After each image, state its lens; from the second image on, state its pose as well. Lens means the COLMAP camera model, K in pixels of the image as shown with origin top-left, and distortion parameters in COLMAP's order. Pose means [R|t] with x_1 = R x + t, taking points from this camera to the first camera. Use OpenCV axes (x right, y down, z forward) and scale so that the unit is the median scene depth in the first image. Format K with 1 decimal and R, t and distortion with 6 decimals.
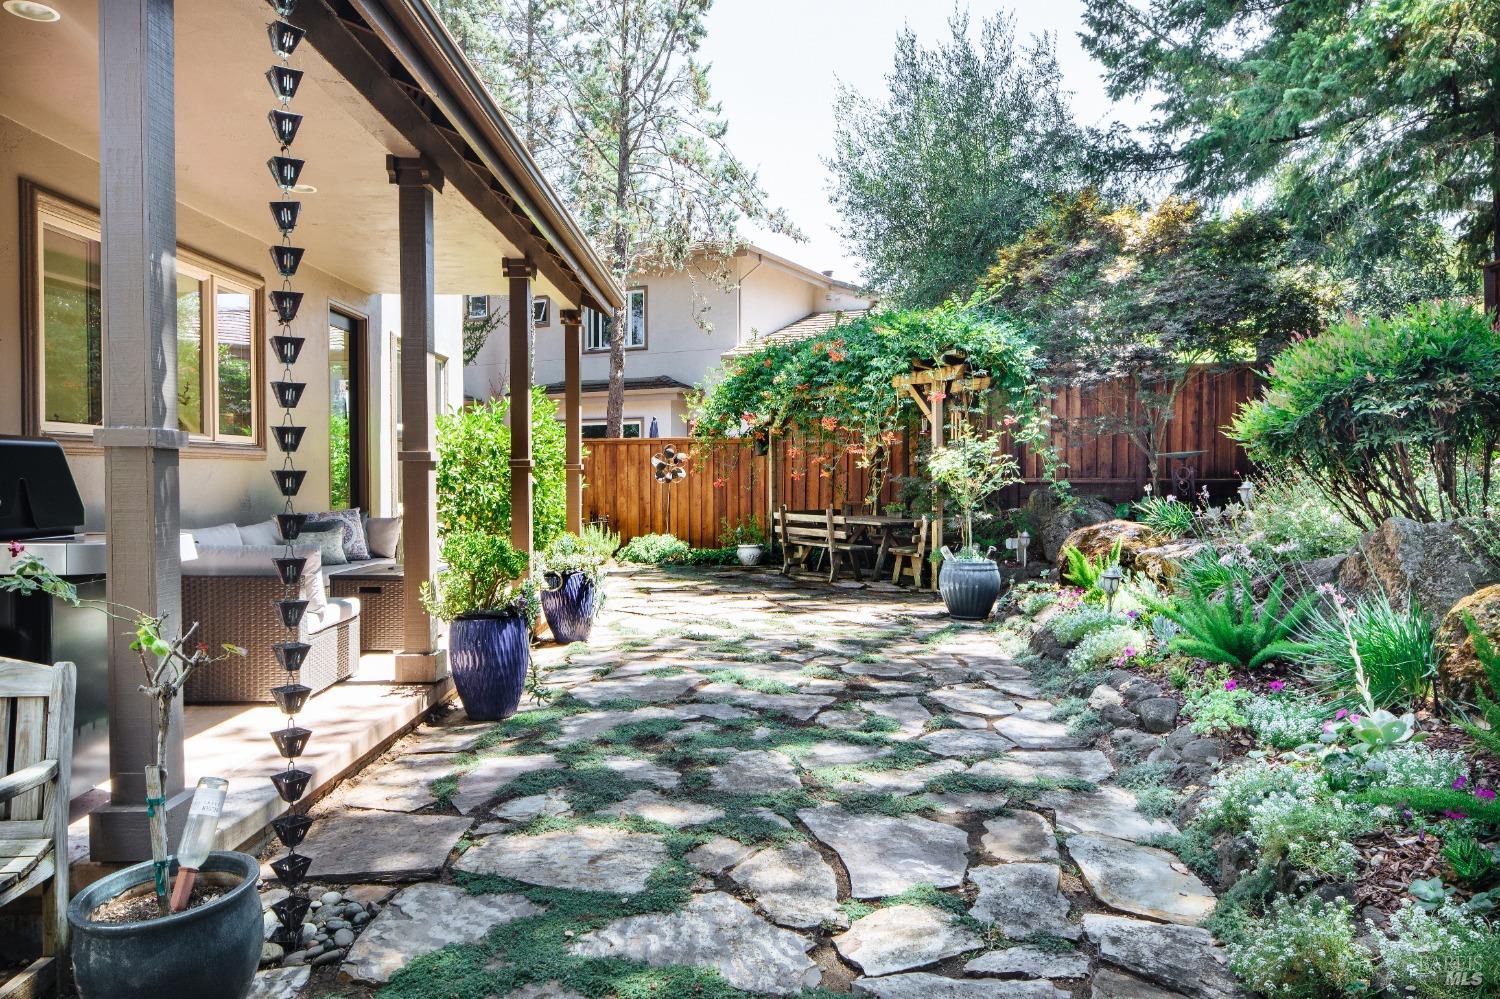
lens RADIAL K [[1026.5, 0, 744.2], [0, 1026.5, 500.3], [0, 0, 1]] dist [-0.004376, 0.000423]
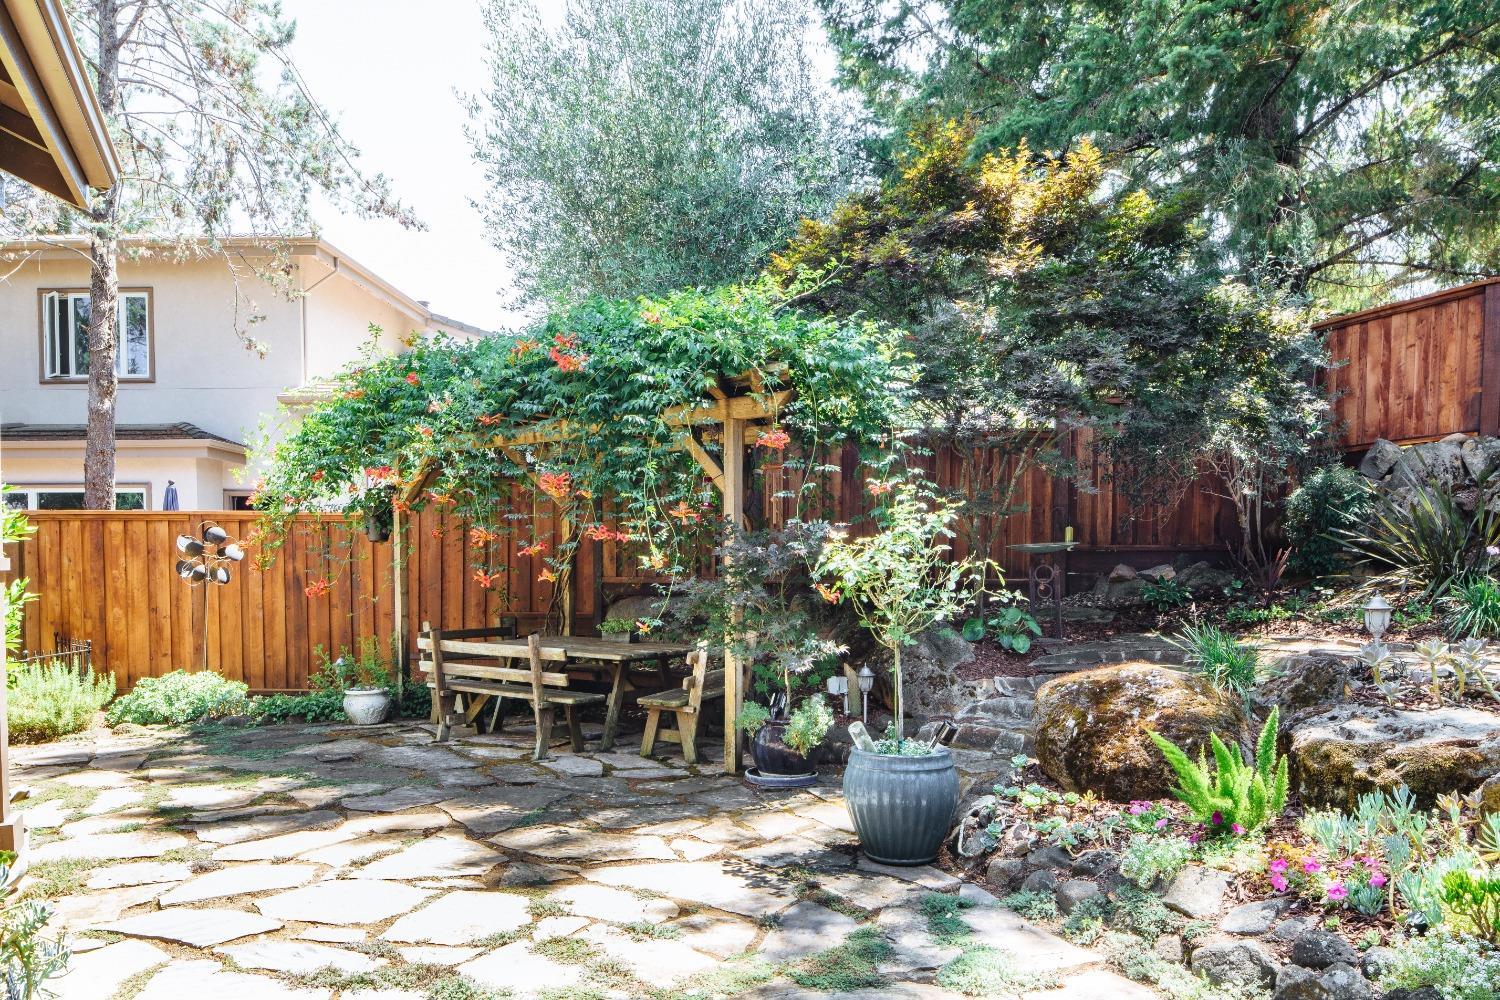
lens RADIAL K [[1026.5, 0, 753.6], [0, 1026.5, 612.4], [0, 0, 1]] dist [-0.004376, 0.000423]
pose [[0.904856, -0.016692, 0.425391, -0.053620], [0.007222, 0.999689, 0.023867, -0.017936], [-0.425657, -0.018524, 0.904695, 0.436206]]
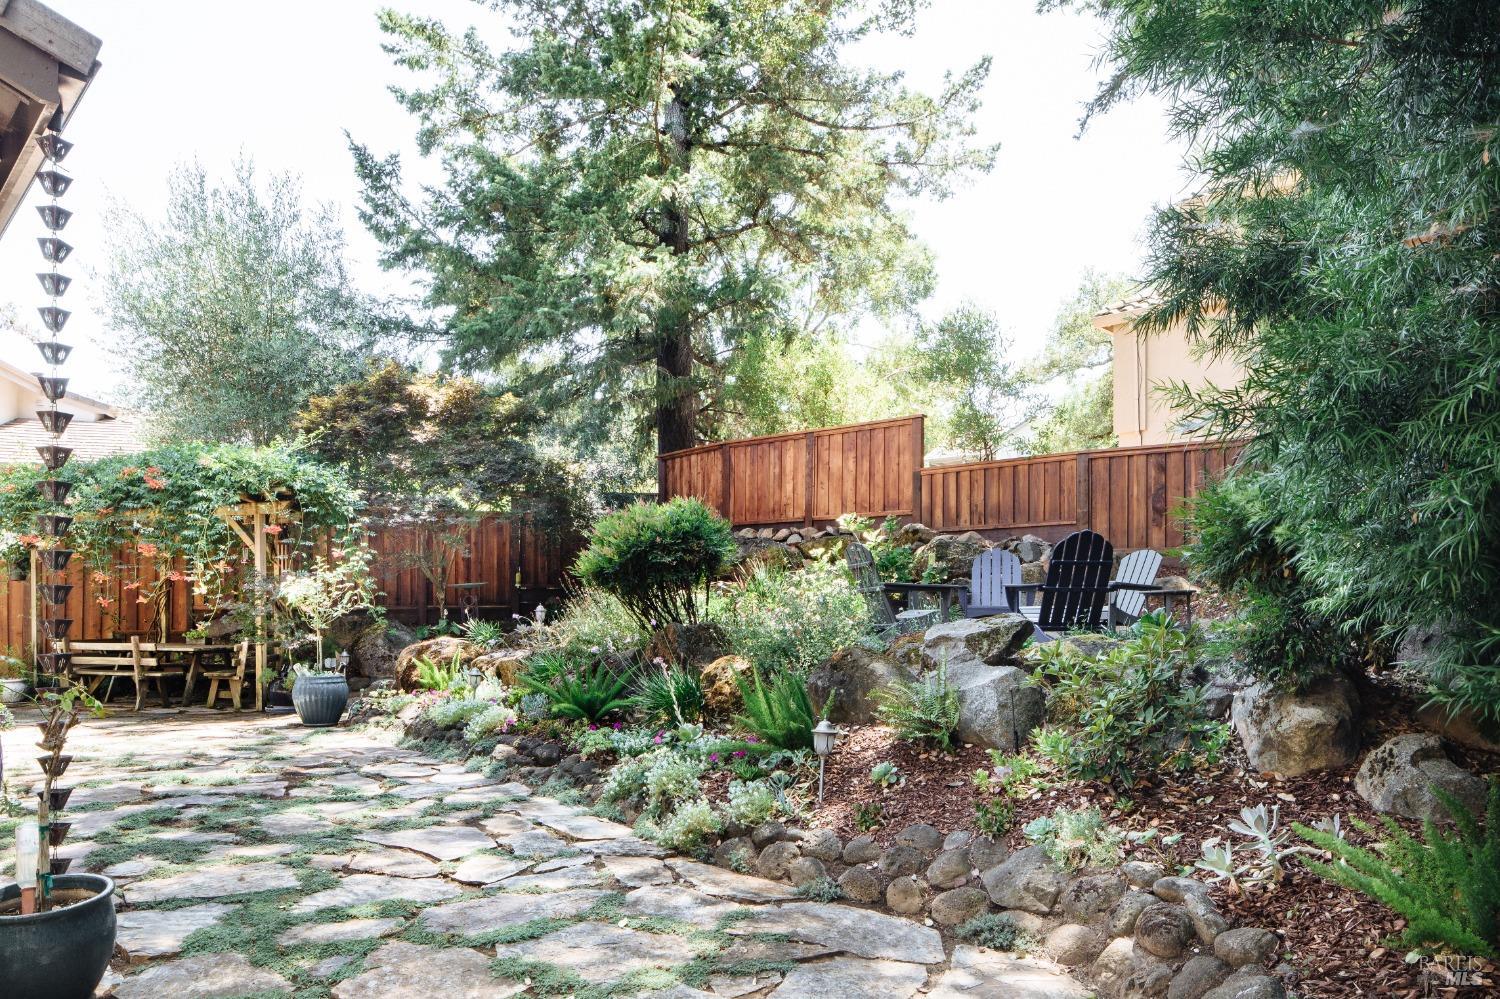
lens RADIAL K [[1026.5, 0, 755.6], [0, 1026.5, 613.4], [0, 0, 1]] dist [-0.004376, 0.000423]
pose [[0.725952, -0.005009, 0.687728, -0.167055], [0.017567, 0.999782, -0.011261, 0.008642], [-0.687521, 0.020257, 0.725882, -0.129155]]
